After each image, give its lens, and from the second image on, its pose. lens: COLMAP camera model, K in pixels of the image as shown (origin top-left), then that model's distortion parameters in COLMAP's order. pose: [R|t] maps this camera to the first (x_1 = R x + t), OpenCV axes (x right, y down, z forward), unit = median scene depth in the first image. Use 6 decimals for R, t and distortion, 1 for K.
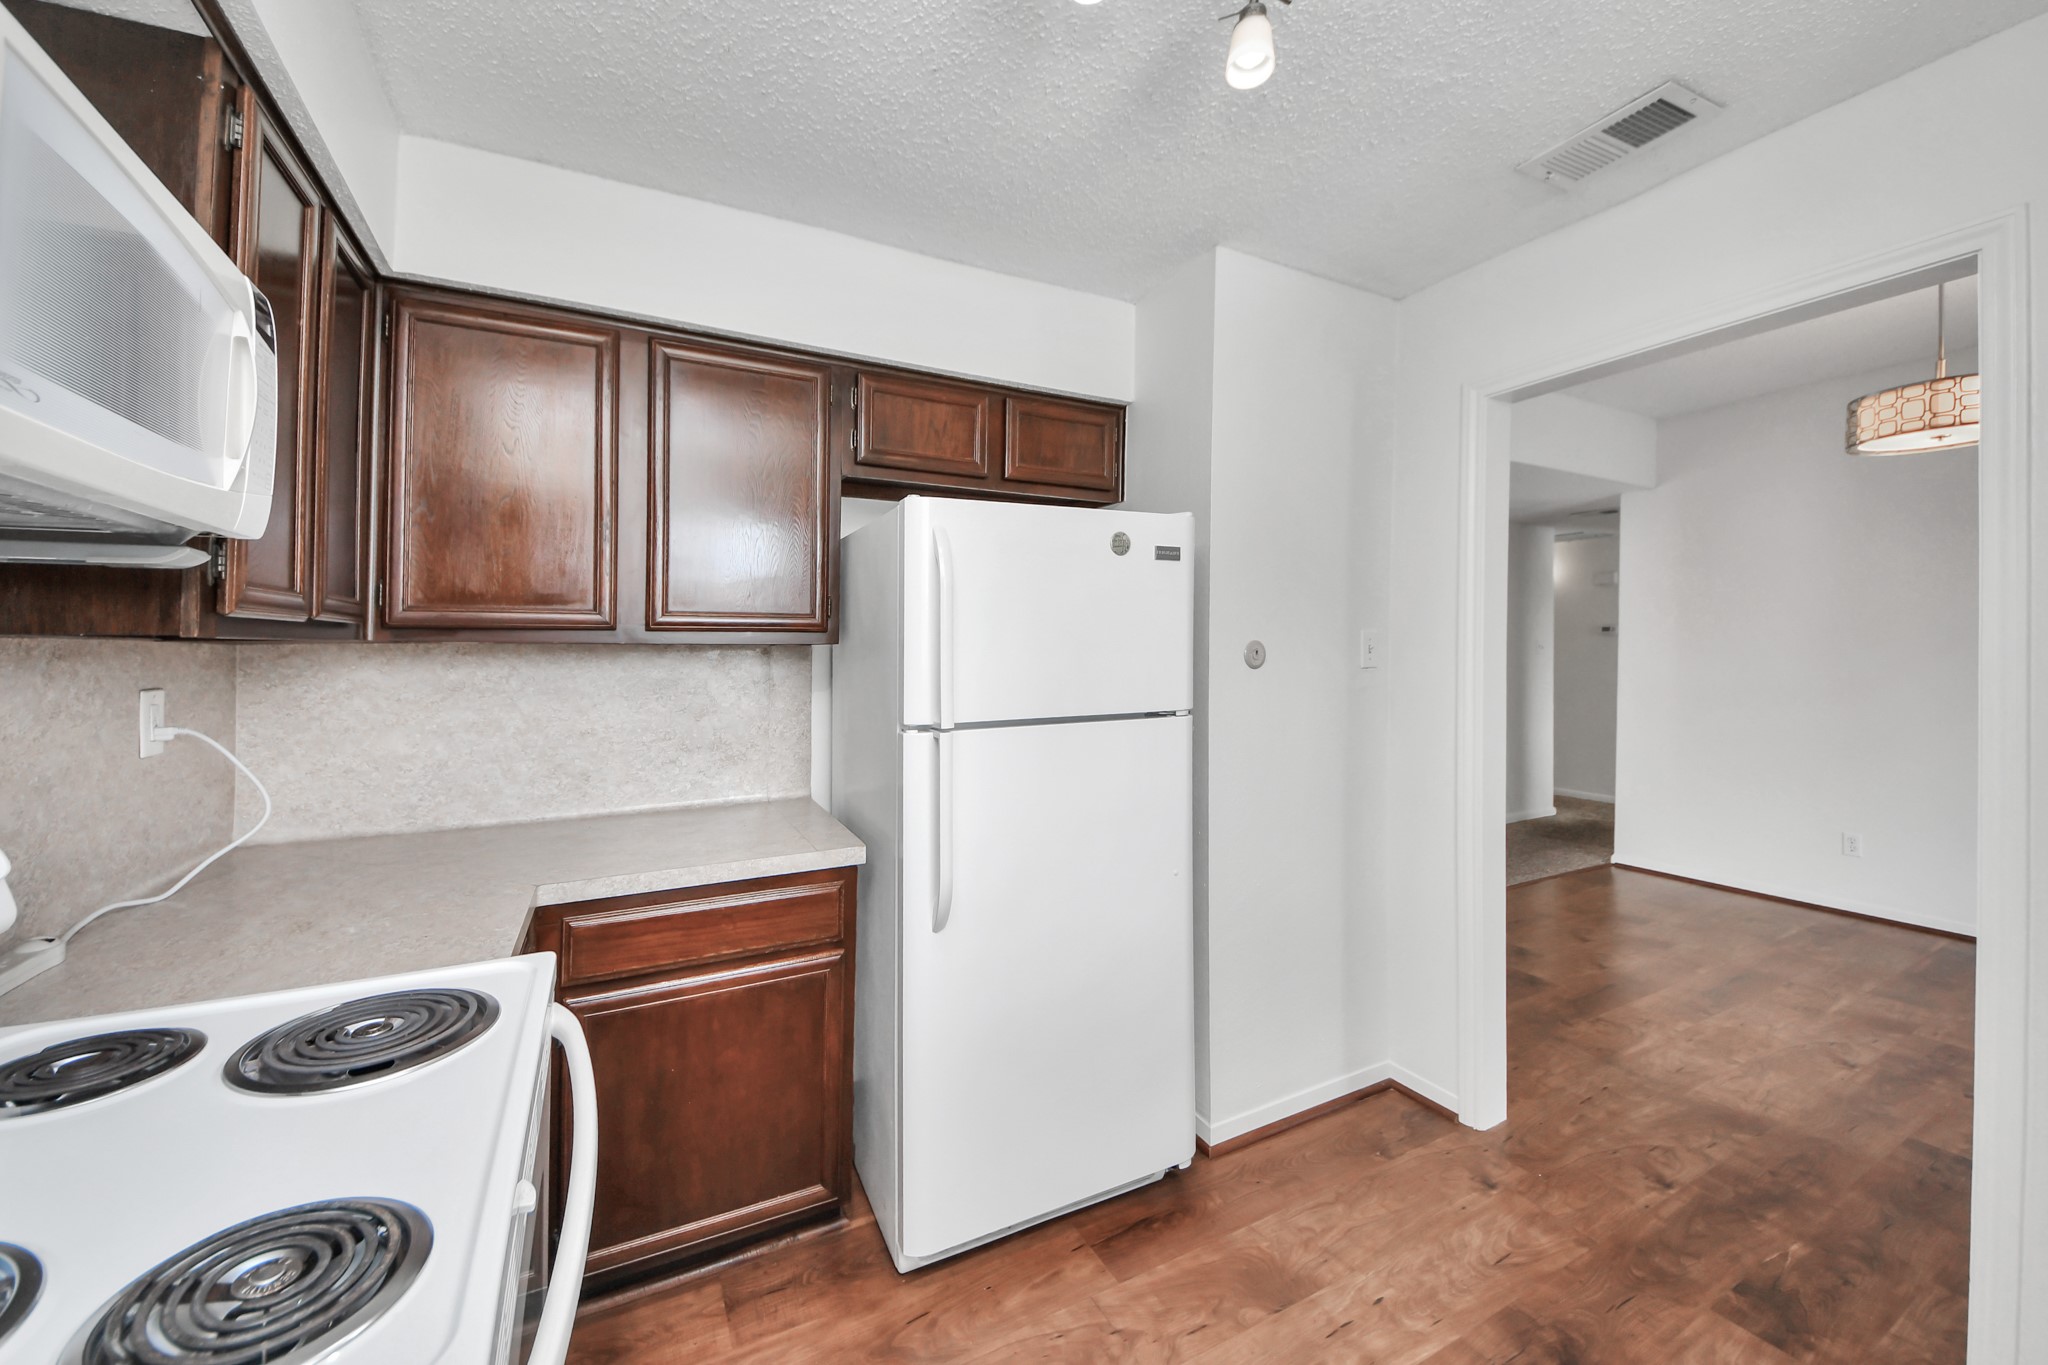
lens RADIAL K [[759.1, 0, 1010.8], [0, 759.1, 661.4], [0, 0, 1]] dist [0.015734, -0.013738]
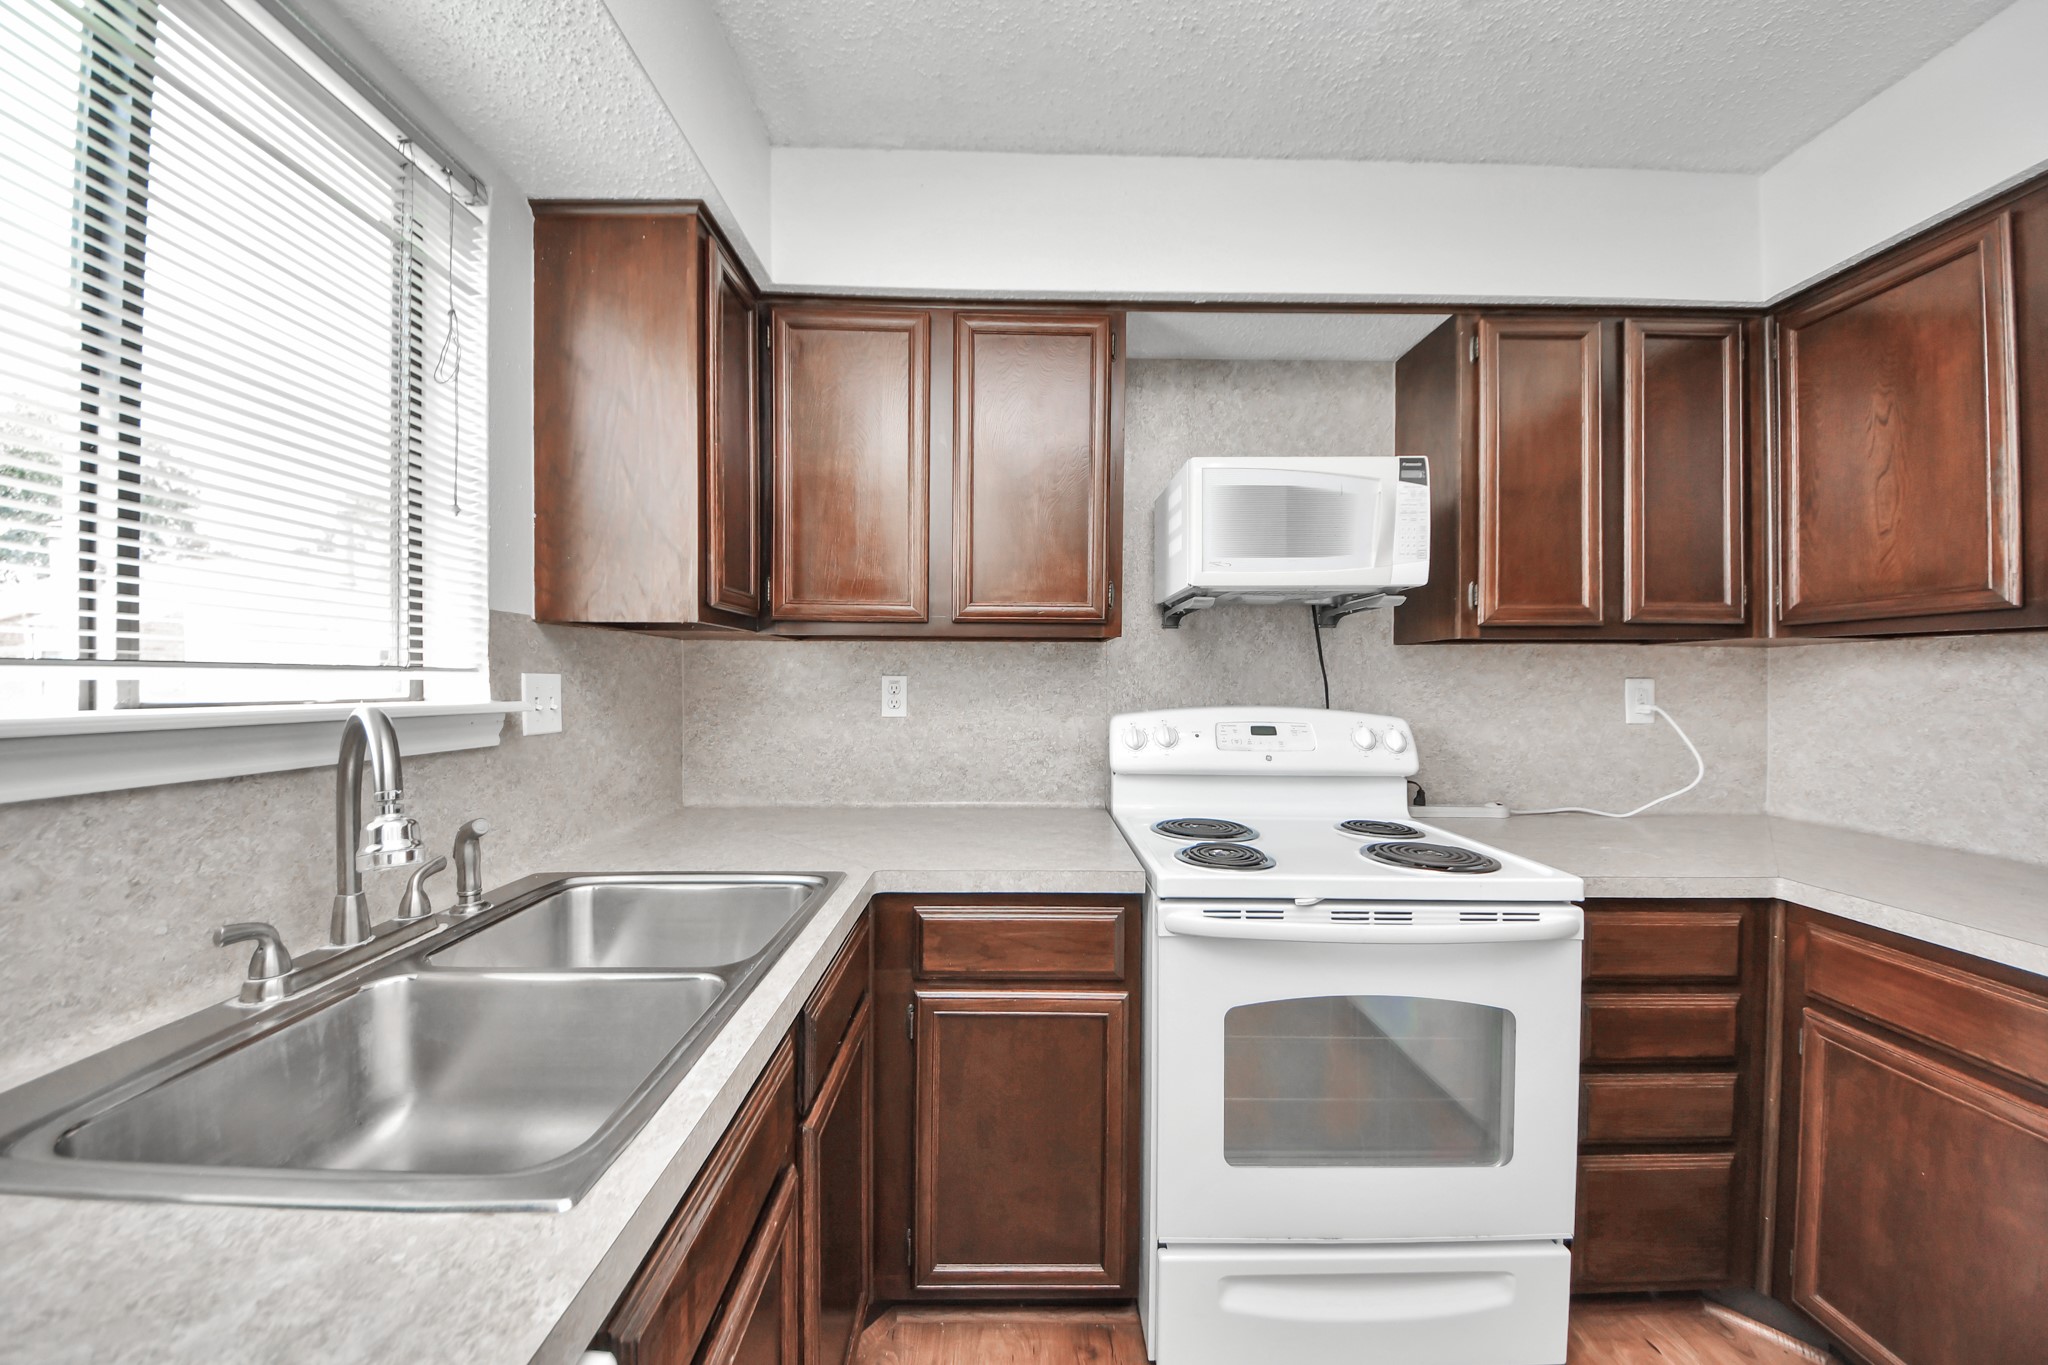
lens RADIAL K [[727.2, 0, 1015.8], [0, 727.2, 685.7], [0, 0, 1]] dist [0.014934, -0.013368]
pose [[-0.451114, 0.004164, -0.892457, 0.515471], [-0.020216, 0.999685, 0.014883, 0.041134], [0.892237, 0.024756, -0.450888, 0.408827]]
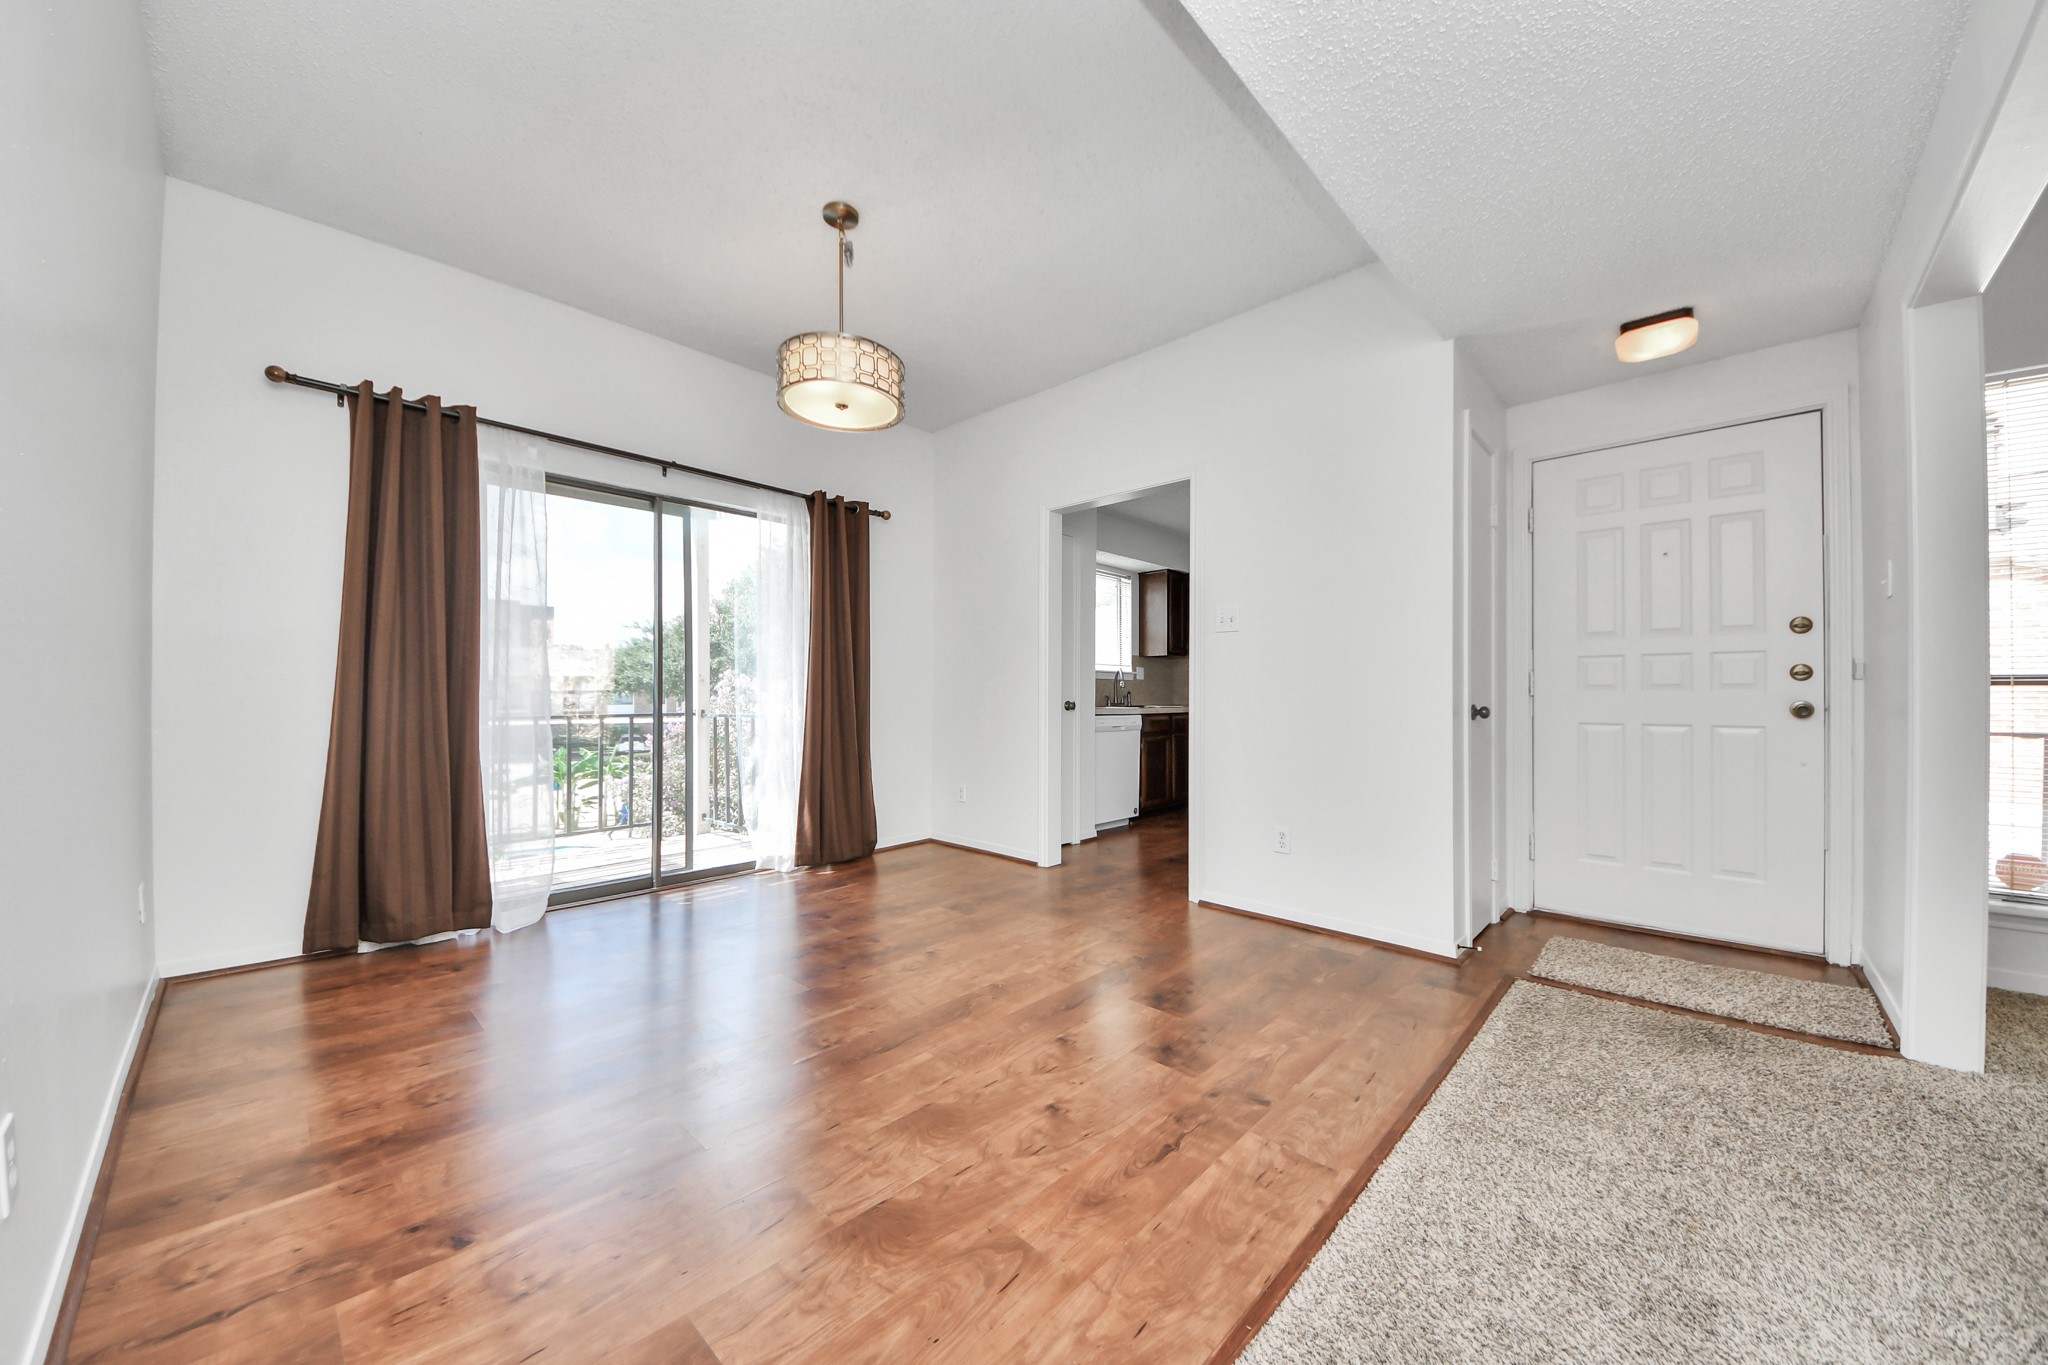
lens RADIAL K [[744.3, 0, 992.9], [0, 744.3, 668.3], [0, 0, 1]] dist [0.000629, -0.006208]
pose [[-0.951021, -0.018211, -0.308589, 1.939522], [-0.009357, 0.999502, -0.030147, 0.176872], [0.308984, -0.025782, -0.950718, 2.997834]]
